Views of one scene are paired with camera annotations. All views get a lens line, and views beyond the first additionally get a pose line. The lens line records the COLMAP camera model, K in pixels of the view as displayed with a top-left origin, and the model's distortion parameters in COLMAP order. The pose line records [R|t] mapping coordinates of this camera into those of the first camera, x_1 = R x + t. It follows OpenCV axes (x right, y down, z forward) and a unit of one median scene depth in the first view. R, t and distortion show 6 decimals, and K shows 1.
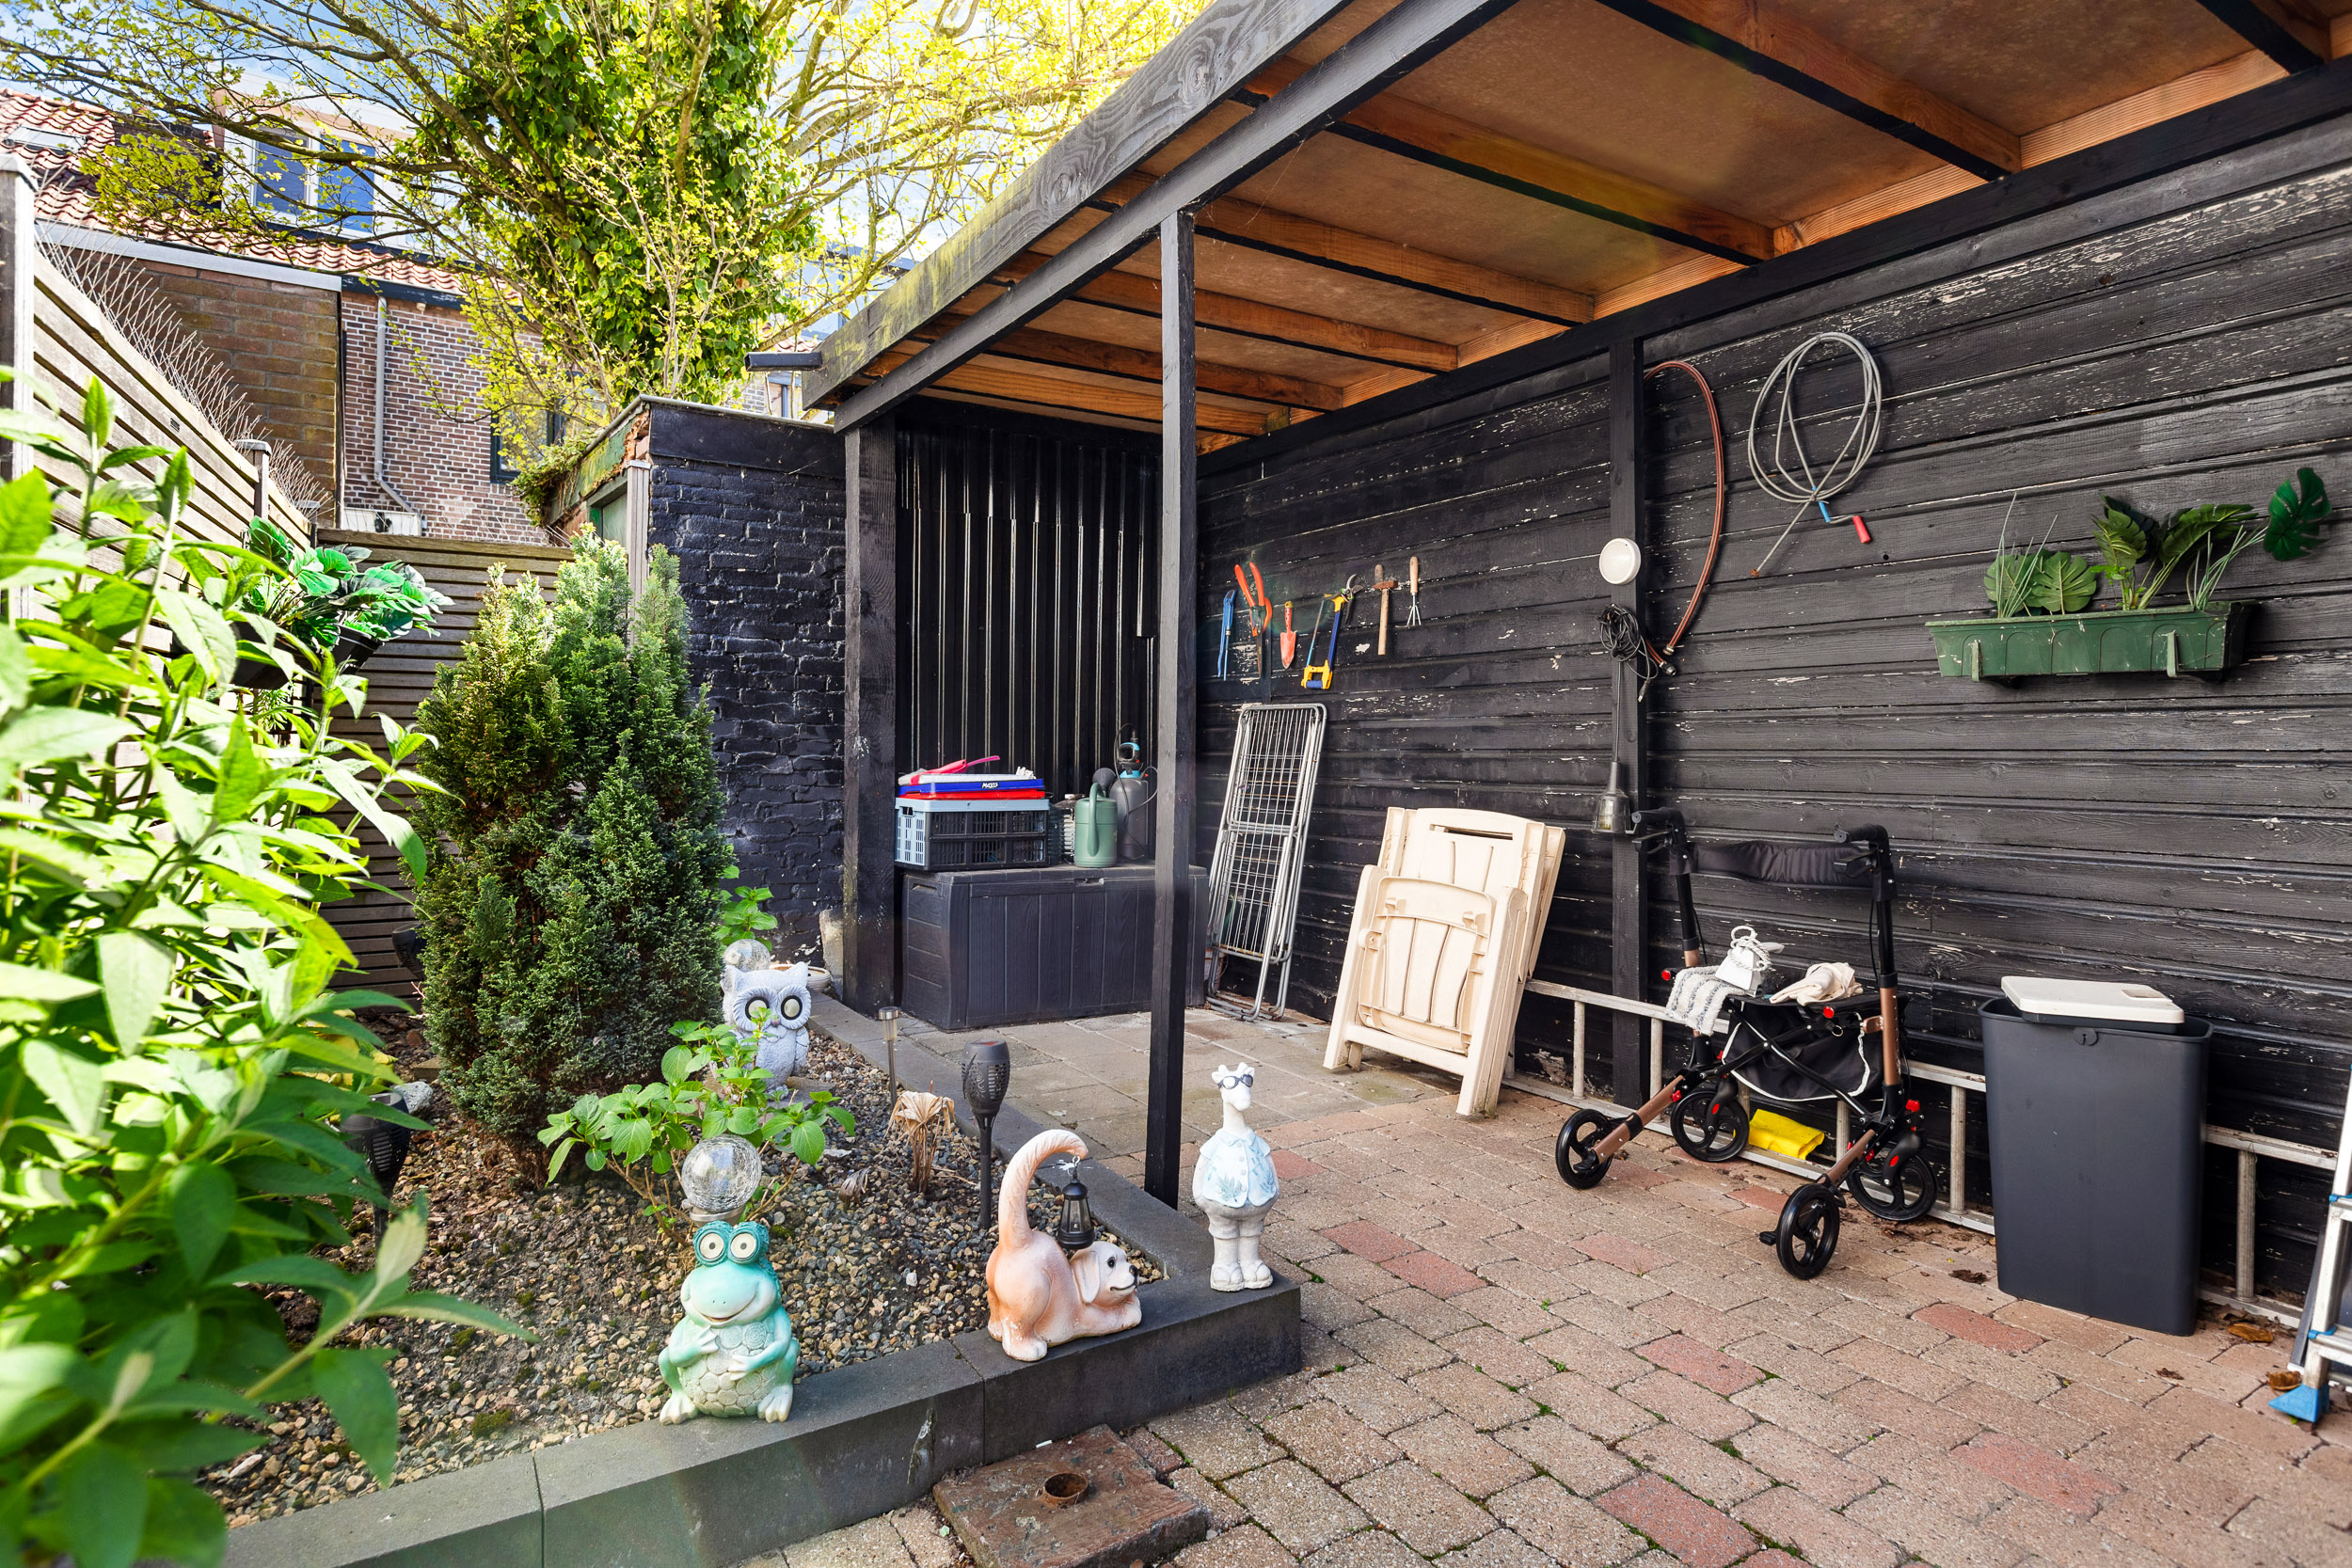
lens RADIAL K [[1294.3, 0, 1155.5], [0, 1294.3, 747.7], [0, 0, 1]] dist [-0.000477, -0.000081]
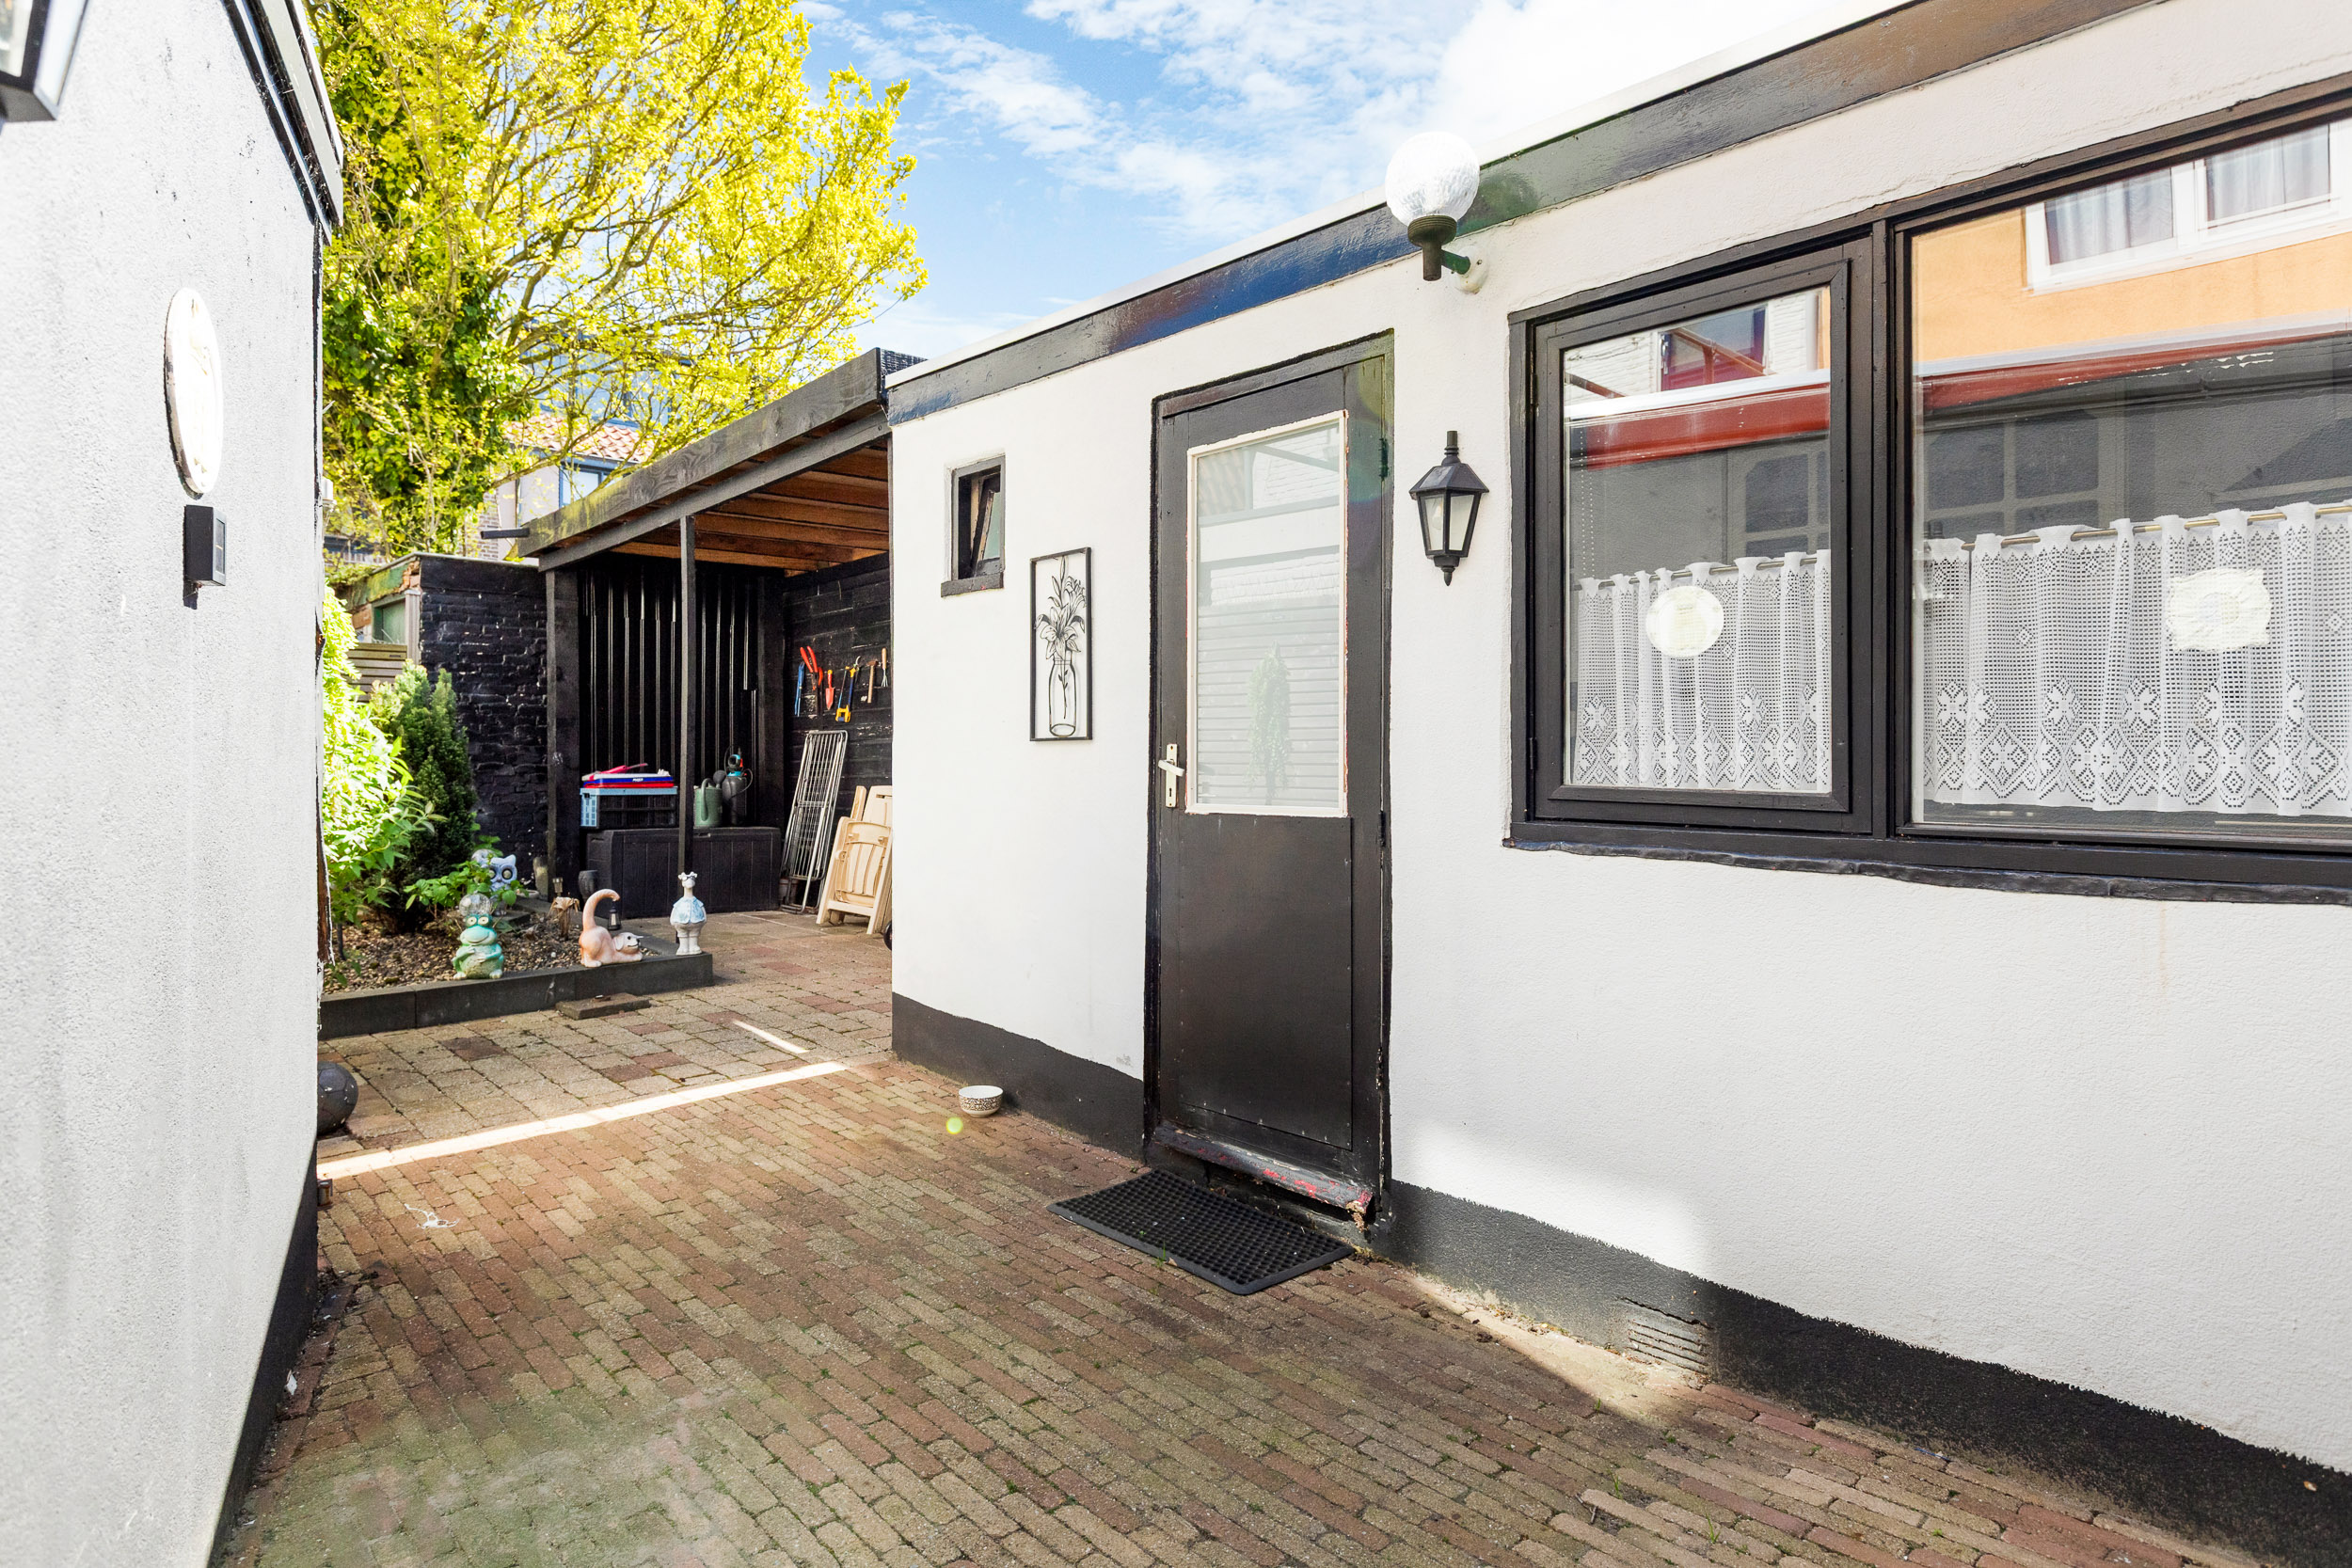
lens RADIAL K [[1265.6, 0, 1166.0], [0, 1265.6, 756.9], [0, 0, 1]] dist [-0.000069, 0.000224]
pose [[0.982458, -0.012219, 0.186083, 0.244052], [0.013987, 0.999869, -0.008190, 0.021952], [-0.185958, 0.010649, 0.982500, -0.766329]]
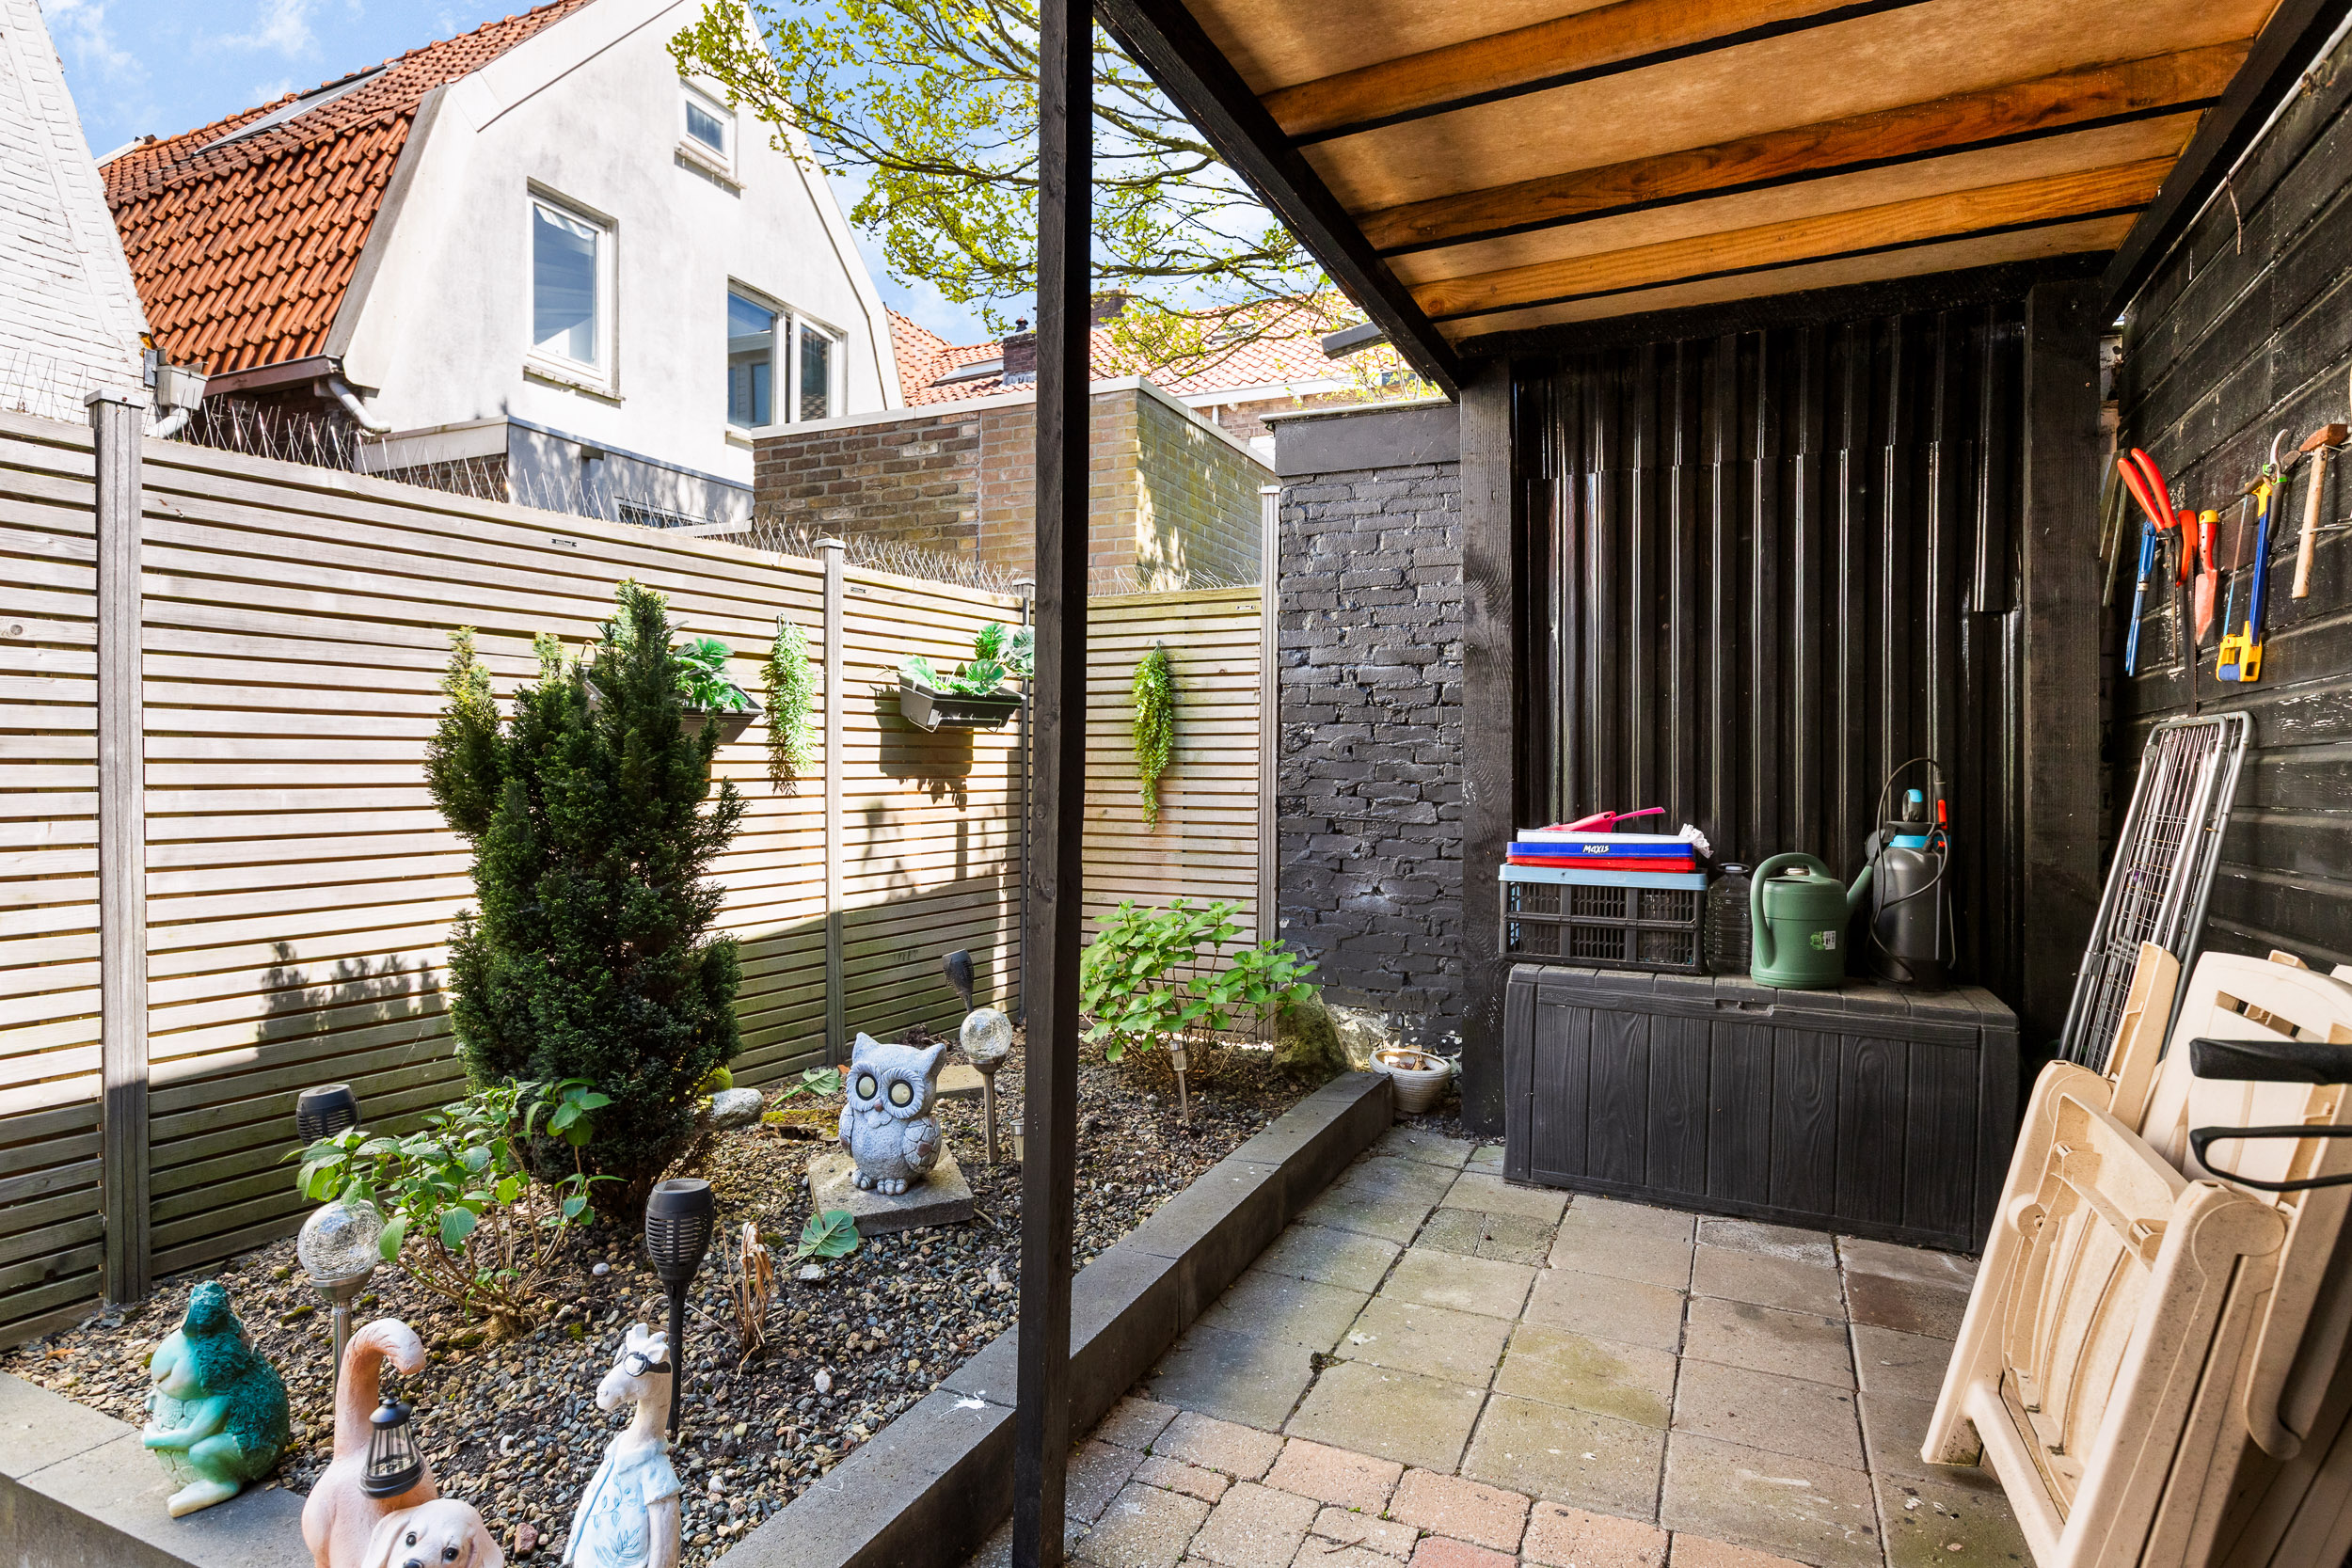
lens RADIAL K [[1278.3, 0, 1176.0], [0, 1278.3, 784.0], [0, 0, 1]] dist [0.000575, 0.000143]
pose [[0.529502, 0.004038, -0.848299, 0.336993], [-0.004542, 0.999988, 0.001925, -0.006767], [0.848297, 0.002833, 0.529514, 0.428820]]
